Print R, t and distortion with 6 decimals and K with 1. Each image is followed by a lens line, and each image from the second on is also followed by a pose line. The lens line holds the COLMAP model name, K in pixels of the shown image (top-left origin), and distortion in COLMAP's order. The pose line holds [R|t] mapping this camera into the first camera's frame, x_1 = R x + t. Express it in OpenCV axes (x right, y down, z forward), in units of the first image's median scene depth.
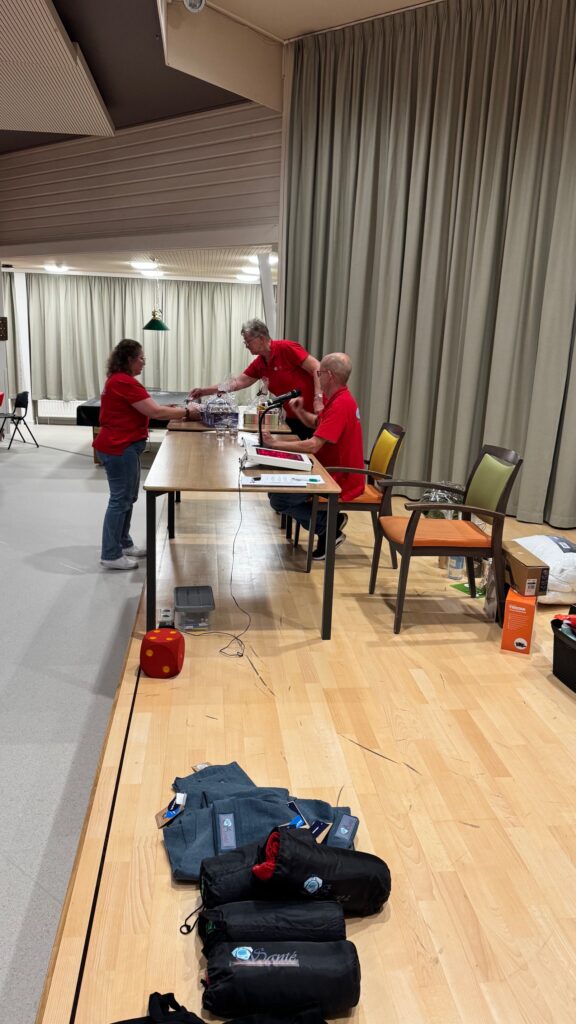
lens RADIAL K [[699.0, 0, 288.0], [0, 699.0, 512.0], [0, 0, 1]] dist [0.039853, -0.068172]
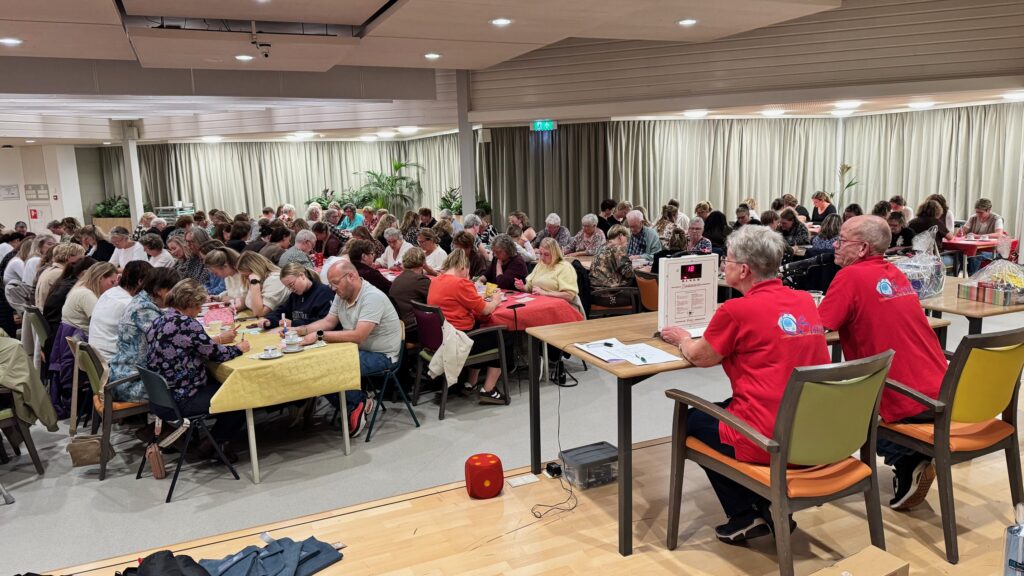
lens RADIAL K [[699.0, 0, 513.3], [0, 699.0, 287.7], [0, 0, 1]] dist [0.039853, -0.068172]
pose [[0.303672, 0.114417, -0.945882, 0.892877], [-0.191653, 0.979807, 0.056991, -0.173359], [0.933302, 0.163974, 0.319468, 0.661616]]
